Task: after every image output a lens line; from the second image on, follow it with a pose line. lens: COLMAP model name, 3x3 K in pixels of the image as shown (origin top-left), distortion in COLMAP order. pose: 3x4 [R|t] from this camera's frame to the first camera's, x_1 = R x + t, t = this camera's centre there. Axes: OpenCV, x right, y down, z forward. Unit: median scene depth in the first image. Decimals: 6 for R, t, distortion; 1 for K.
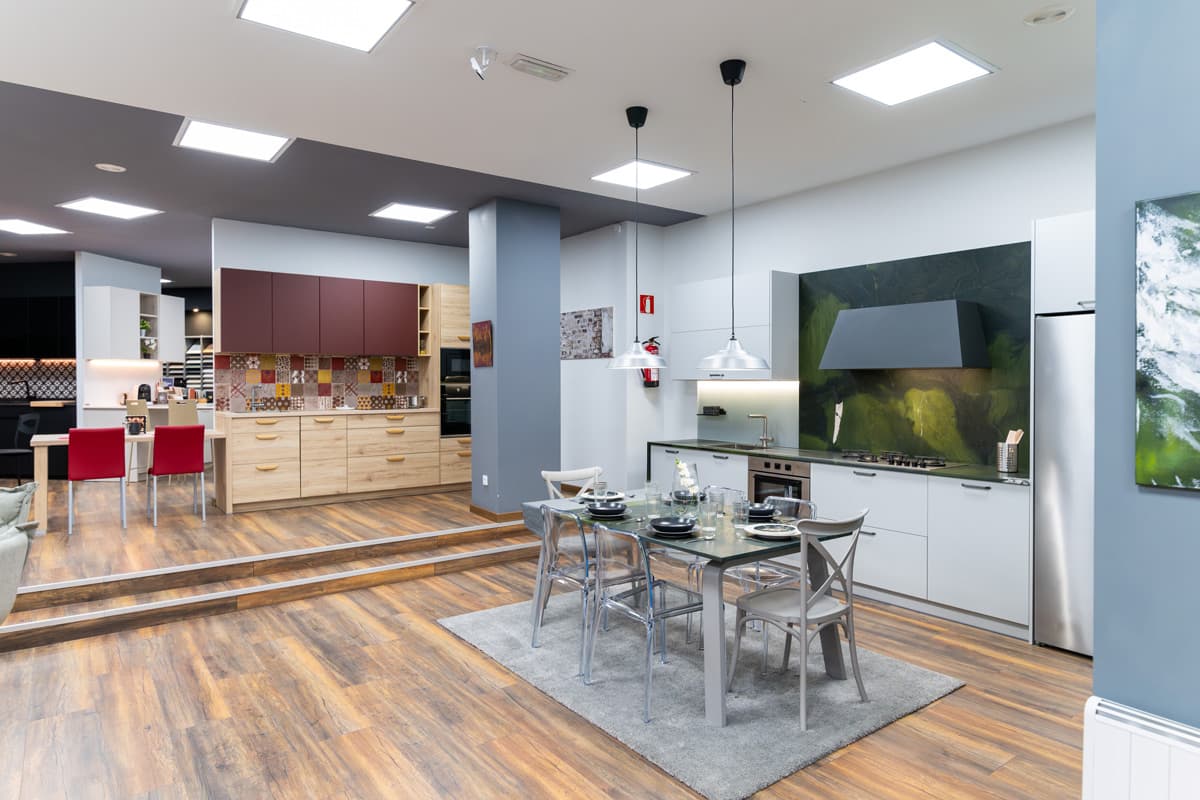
lens RADIAL K [[717.5, 0, 593.5], [0, 717.5, 388.7], [0, 0, 1]] dist [-0.000277, 0.000091]
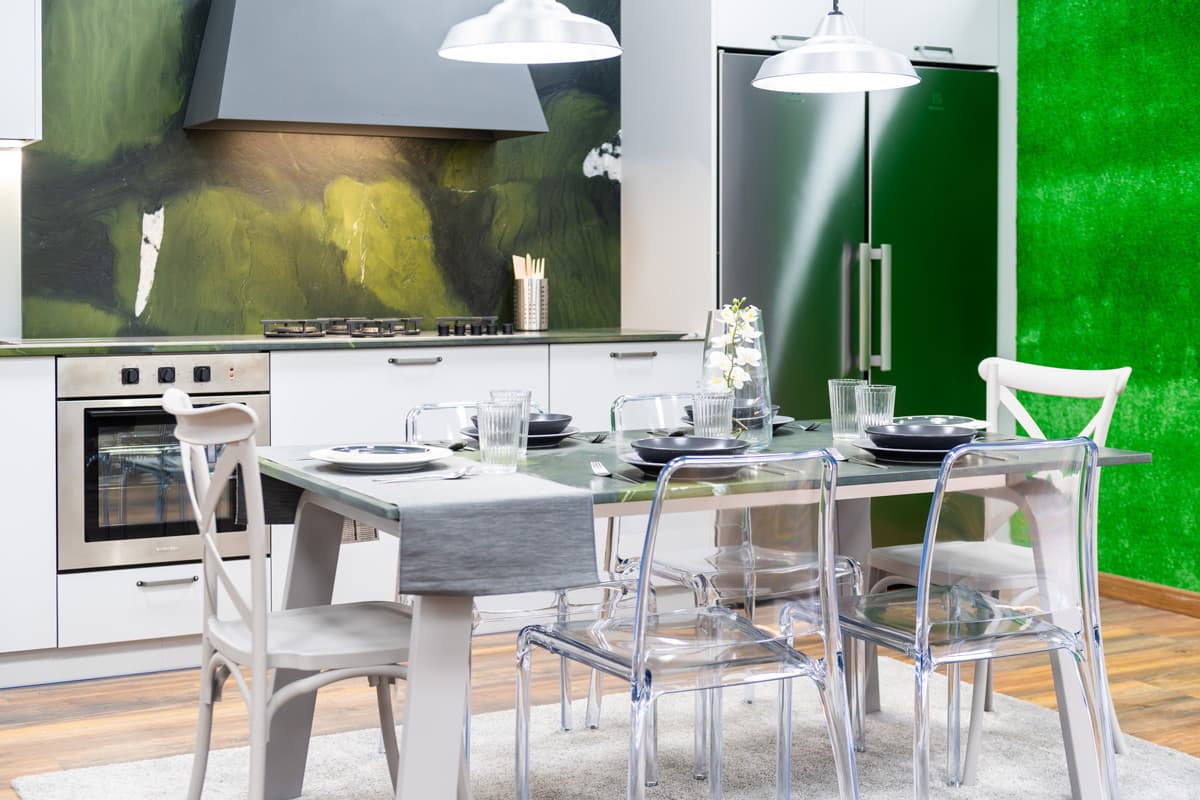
lens RADIAL K [[1697.1, 0, 577.1], [0, 1697.1, 323.3], [0, 0, 1]] dist [0.004742, 0.000000]
pose [[0.134372, -0.030764, 0.990453, -0.295741], [0.009387, 0.999513, 0.029772, 0.030321], [-0.990886, 0.005297, 0.134596, 0.353248]]
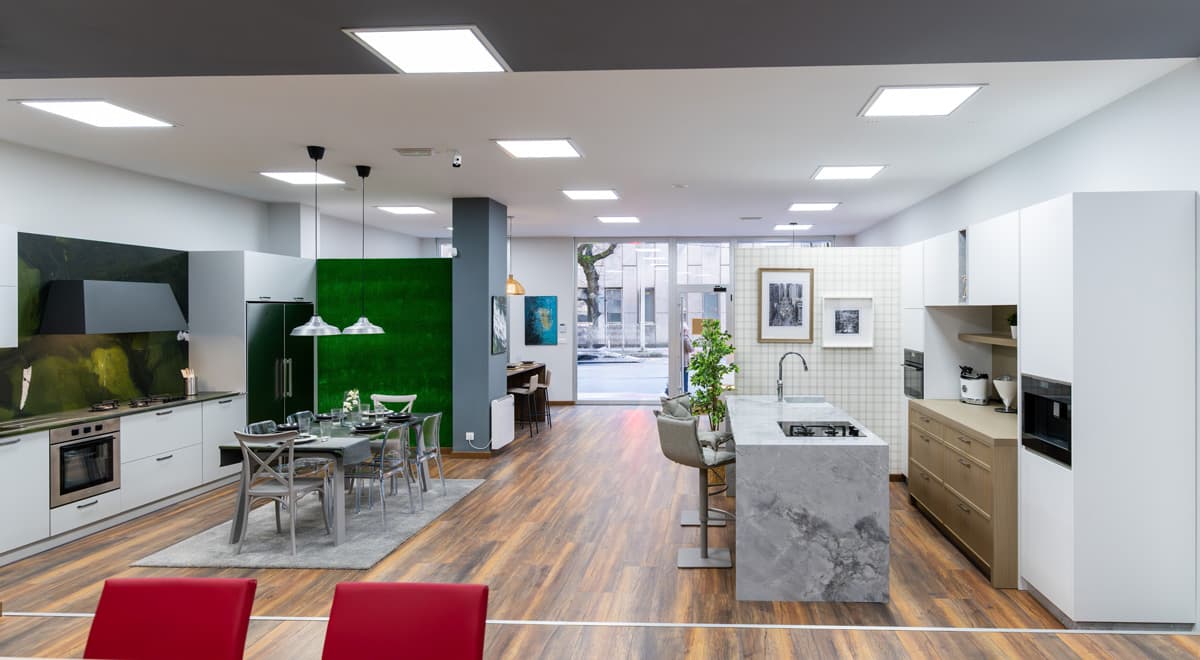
lens RADIAL K [[686.5, 0, 688.9], [0, 686.5, 313.2], [0, 0, 1]] dist [0.002211, -0.000879]
pose [[-0.786917, -0.002395, 0.617055, -0.531091], [0.007511, 0.999881, 0.013460, -0.033692], [-0.617014, 0.015227, -0.786805, 0.645436]]
